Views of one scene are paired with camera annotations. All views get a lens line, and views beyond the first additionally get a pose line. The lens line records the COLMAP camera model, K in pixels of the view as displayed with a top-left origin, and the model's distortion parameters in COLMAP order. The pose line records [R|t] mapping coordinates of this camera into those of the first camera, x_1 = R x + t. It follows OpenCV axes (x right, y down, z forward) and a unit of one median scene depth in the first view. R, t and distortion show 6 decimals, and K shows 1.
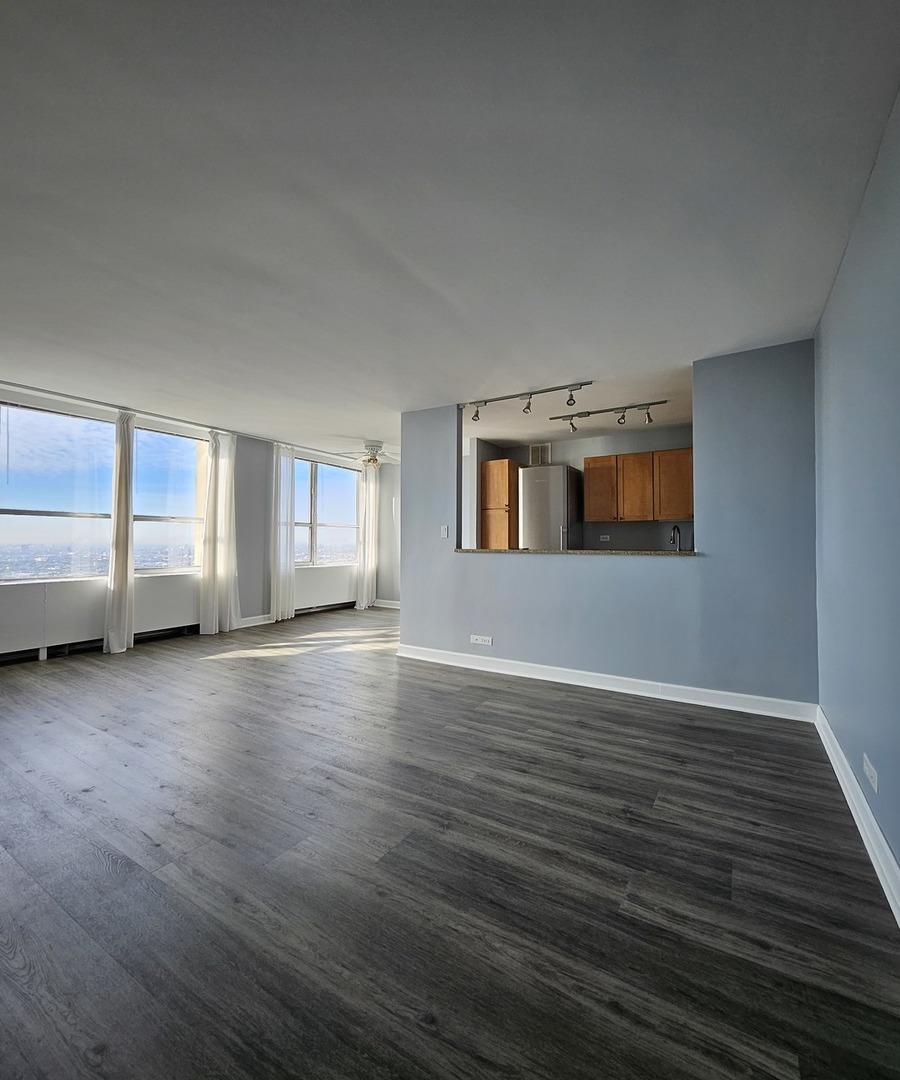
lens RADIAL K [[470.7, 0, 450.8], [0, 470.7, 533.0], [0, 0, 1]] dist [0.003831, -0.001240]
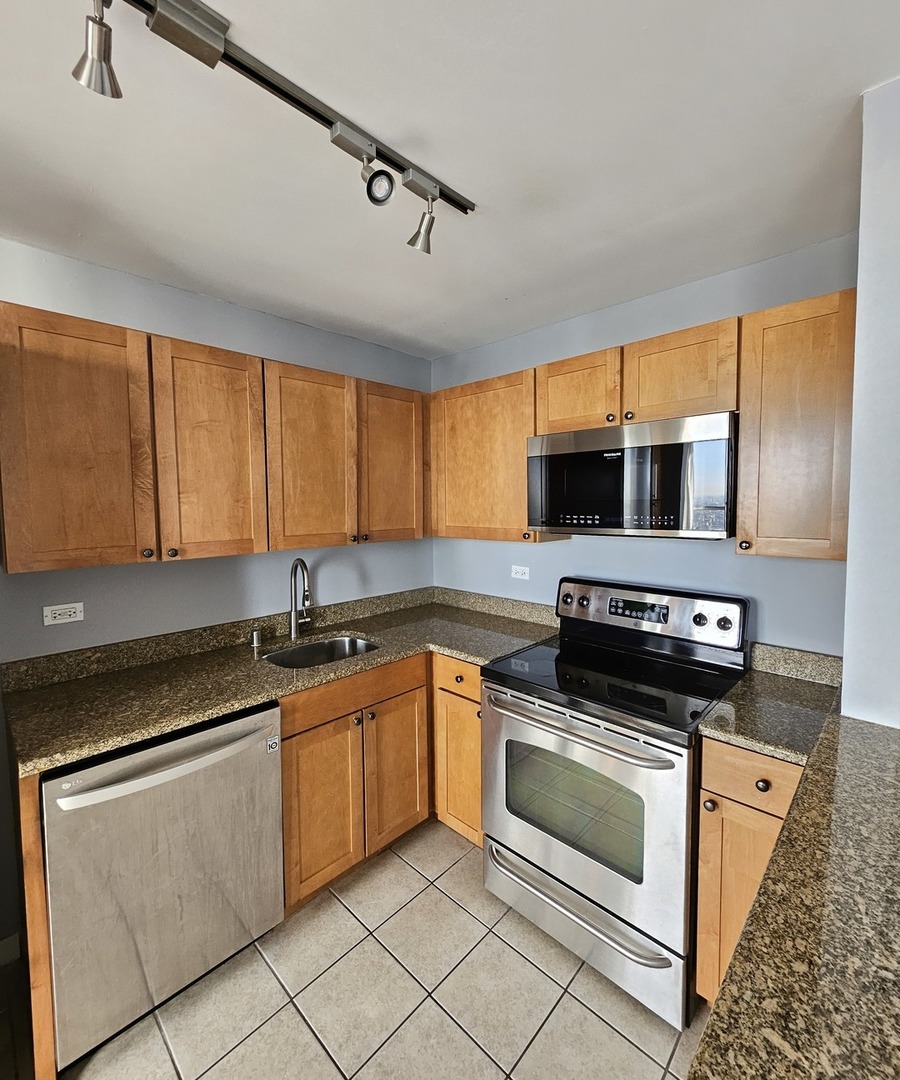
lens RADIAL K [[470.7, 0, 449.8], [0, 470.7, 532.4], [0, 0, 1]] dist [0.003831, -0.001240]
pose [[0.211491, -0.065277, 0.975198, 0.101963], [-0.014219, 0.997456, 0.069851, -0.067297], [-0.977277, -0.028639, 0.210025, 0.758376]]
